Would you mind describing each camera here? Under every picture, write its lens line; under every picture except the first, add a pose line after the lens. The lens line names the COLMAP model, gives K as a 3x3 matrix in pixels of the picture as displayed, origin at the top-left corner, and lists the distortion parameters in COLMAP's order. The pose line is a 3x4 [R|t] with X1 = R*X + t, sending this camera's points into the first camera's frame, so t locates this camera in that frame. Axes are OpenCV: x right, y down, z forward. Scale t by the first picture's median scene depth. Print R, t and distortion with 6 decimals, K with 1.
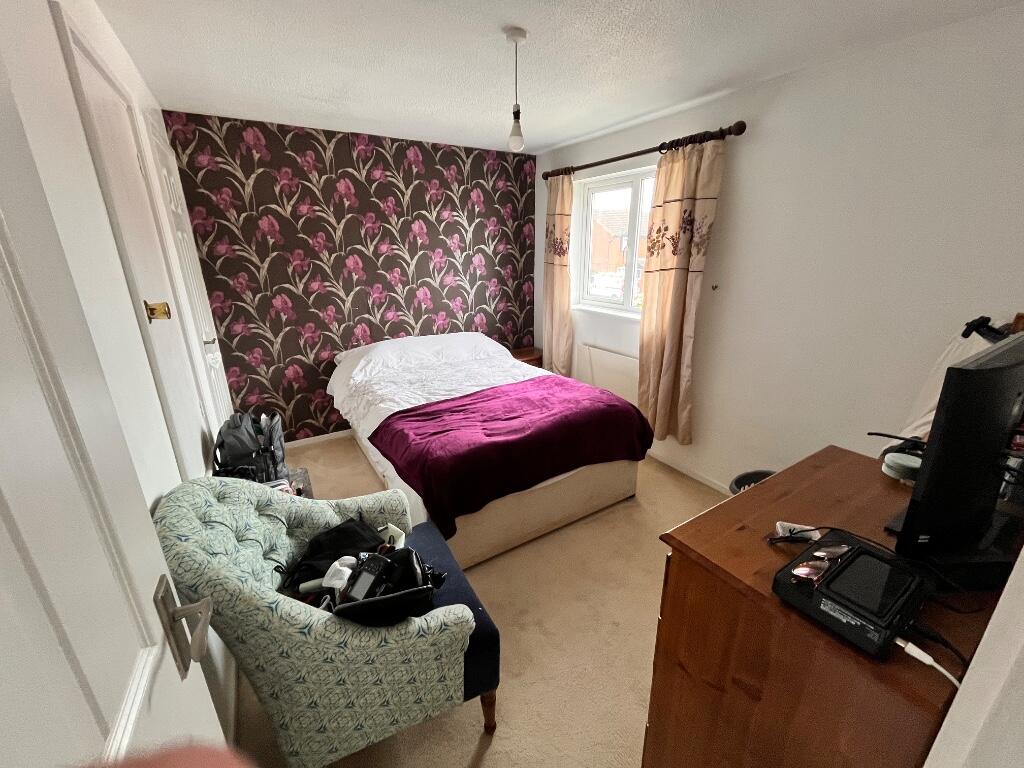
lens RADIAL K [[414.6, 0, 508.7], [0, 414.6, 382.6], [0, 0, 1]] dist [-0.002142, -0.000236]
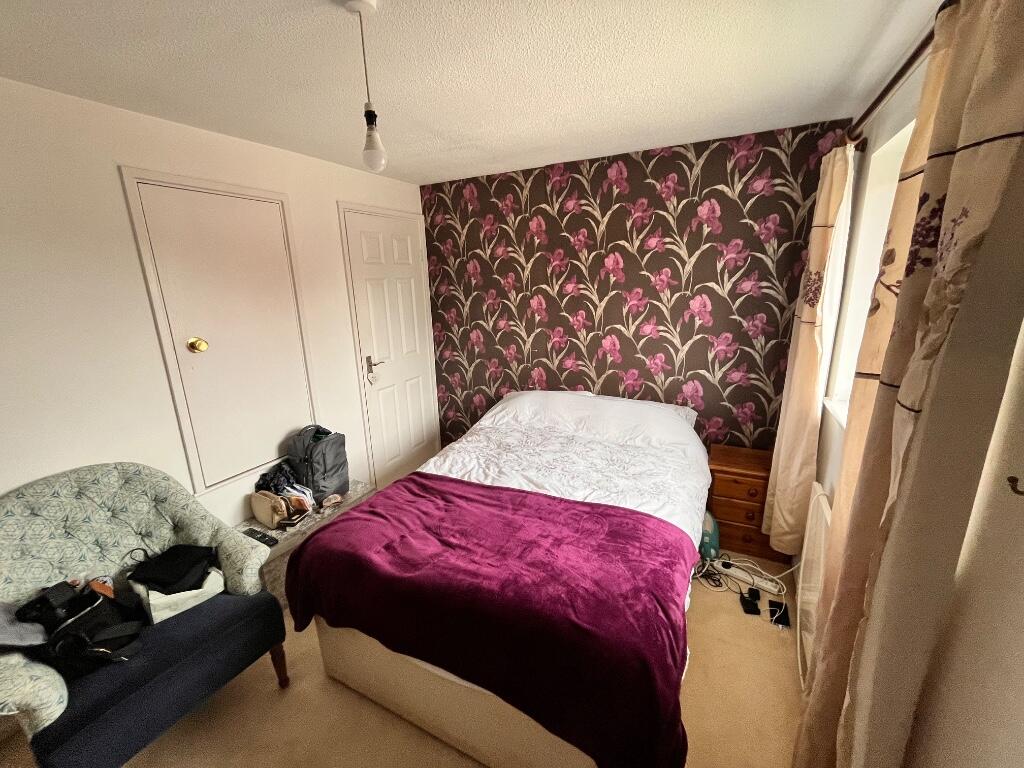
lens RADIAL K [[414.6, 0, 512.5], [0, 414.6, 382.7], [0, 0, 1]] dist [-0.002142, -0.000236]
pose [[0.522580, 0.203603, -0.827923, 0.420843], [-0.242740, 0.966409, 0.084443, -0.186964], [0.817305, 0.156842, 0.554449, 0.479285]]
